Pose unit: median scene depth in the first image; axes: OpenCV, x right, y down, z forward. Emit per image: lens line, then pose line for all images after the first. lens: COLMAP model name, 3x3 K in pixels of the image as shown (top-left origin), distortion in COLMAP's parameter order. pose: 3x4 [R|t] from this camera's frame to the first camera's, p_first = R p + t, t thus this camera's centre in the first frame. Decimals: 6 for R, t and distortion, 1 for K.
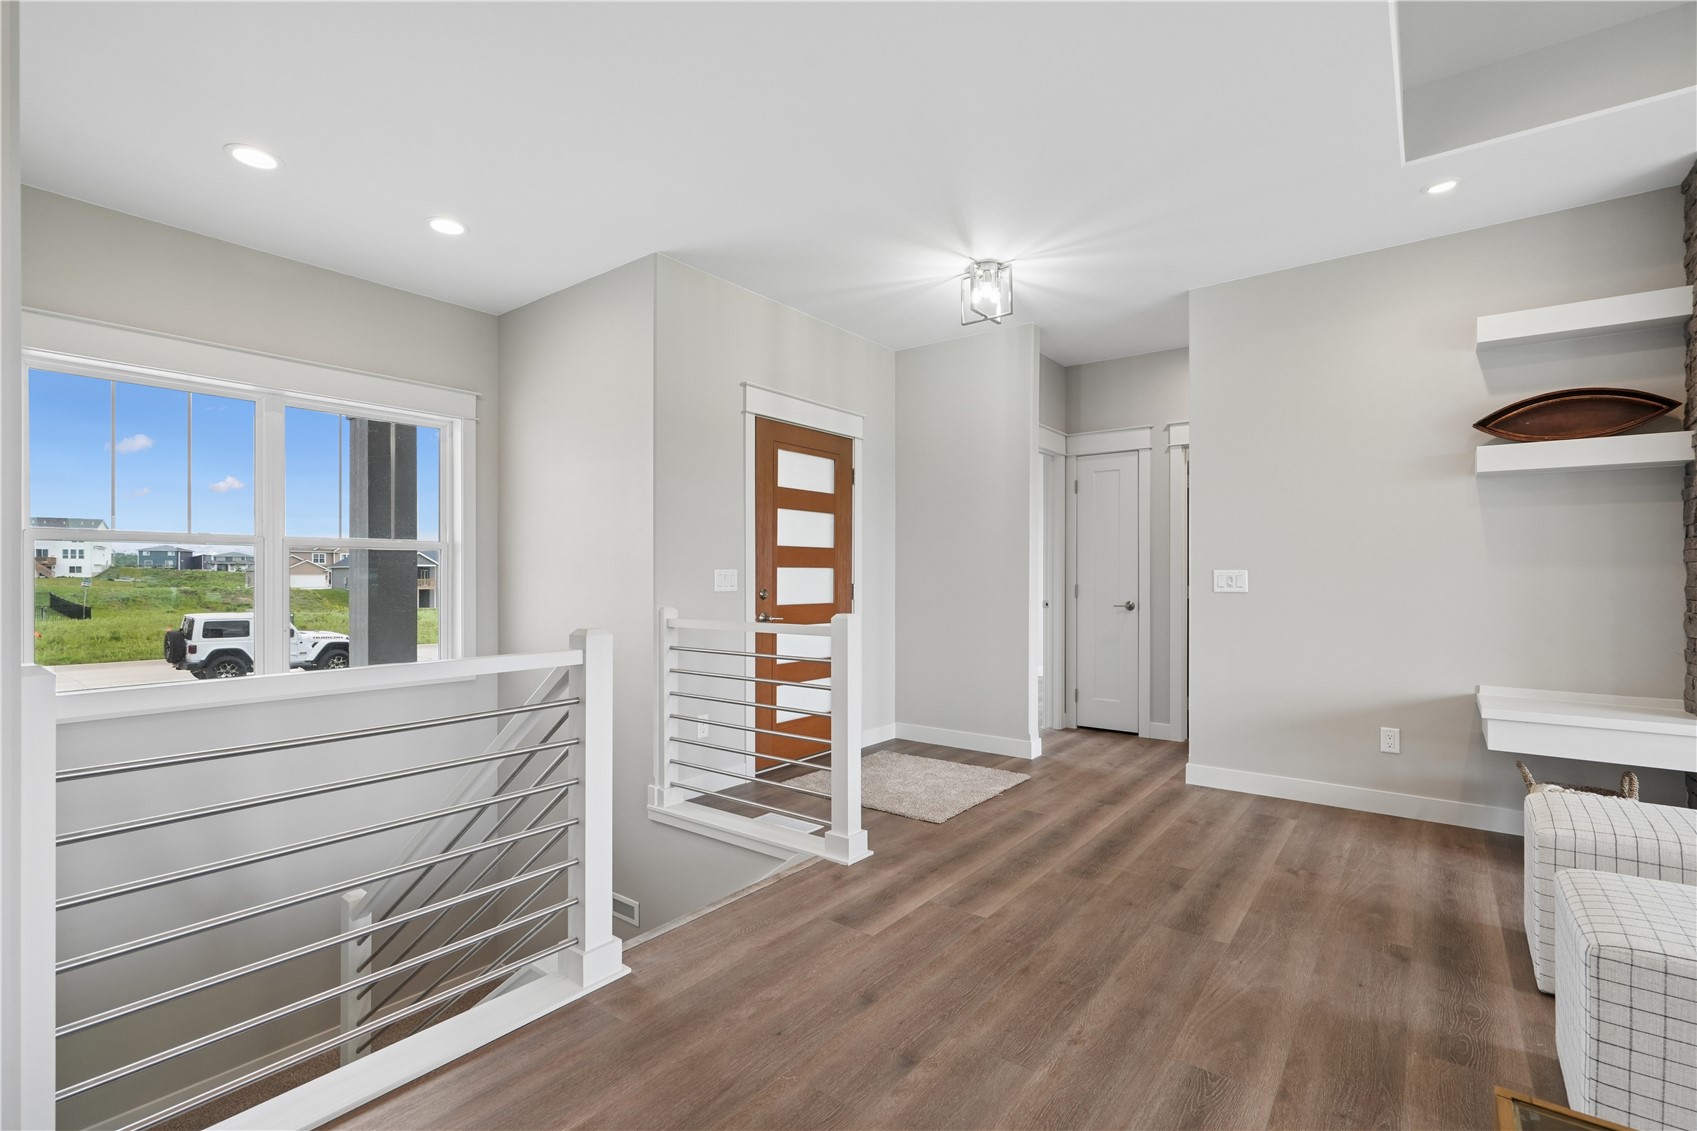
lens RADIAL K [[769.1, 0, 847.3], [0, 769.1, 571.3], [0, 0, 1]] dist [0.003067, -0.000348]
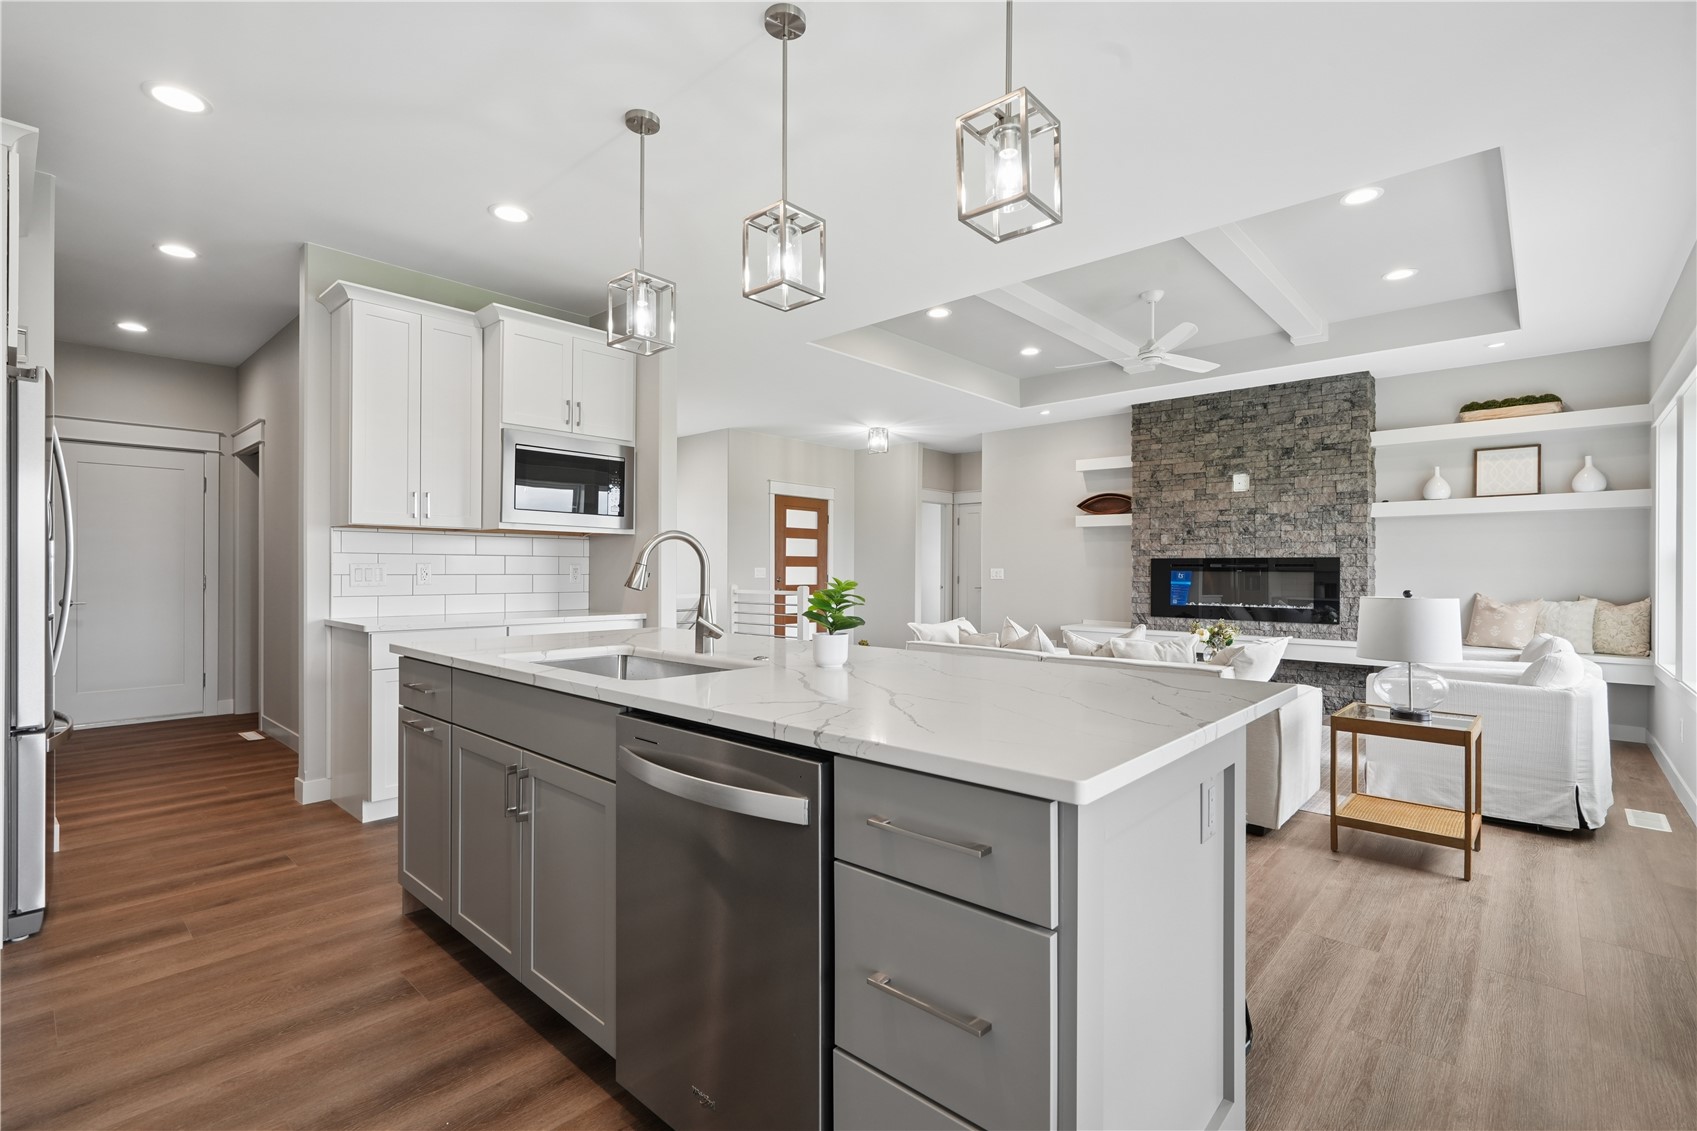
lens RADIAL K [[769.1, 0, 855.6], [0, 769.1, 567.6], [0, 0, 1]] dist [0.003067, -0.000348]
pose [[0.996973, 0.002738, -0.077699, 0.335312], [-0.002651, 0.999996, 0.001231, -0.006873], [0.077702, -0.001021, 0.996976, -1.368344]]
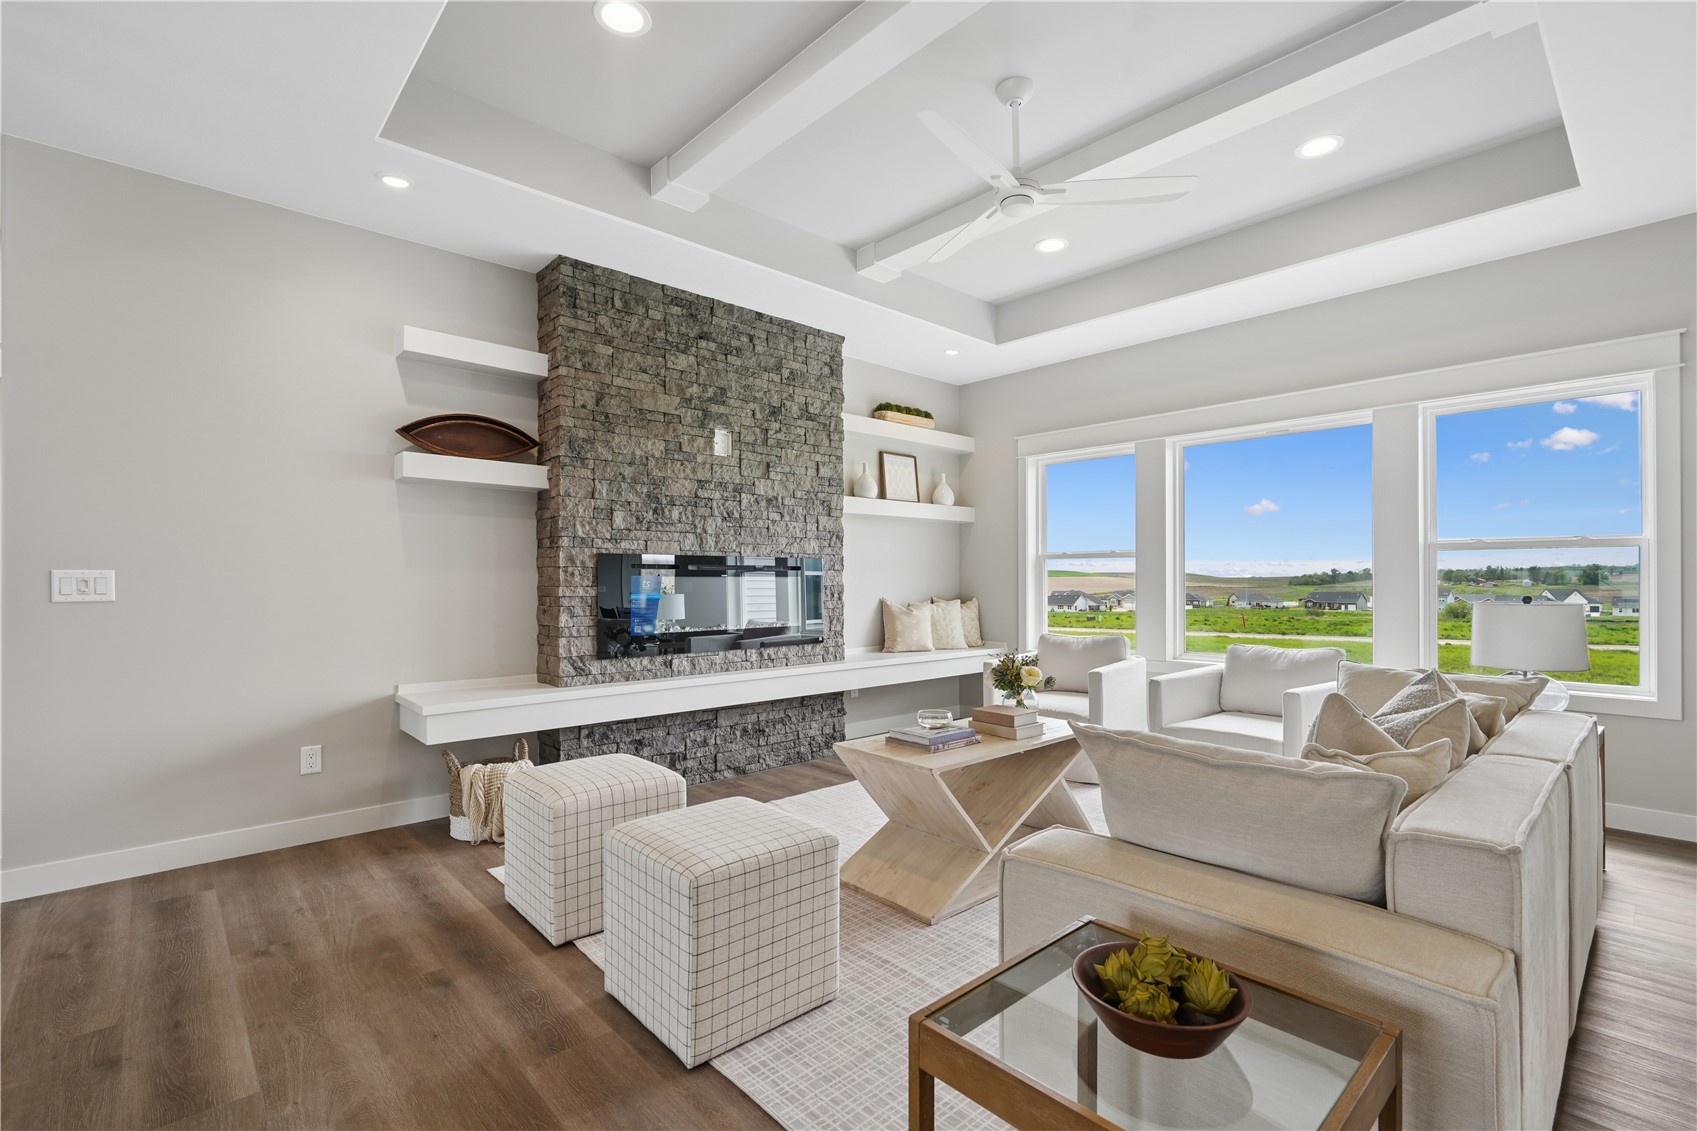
lens RADIAL K [[769.1, 0, 855.1], [0, 769.1, 573.3], [0, 0, 1]] dist [0.003067, -0.000348]
pose [[0.169992, 0.003861, 0.985438, -0.085809], [-0.004551, 0.999985, -0.003133, 0.000285], [-0.985435, -0.003952, 0.170007, 0.235758]]
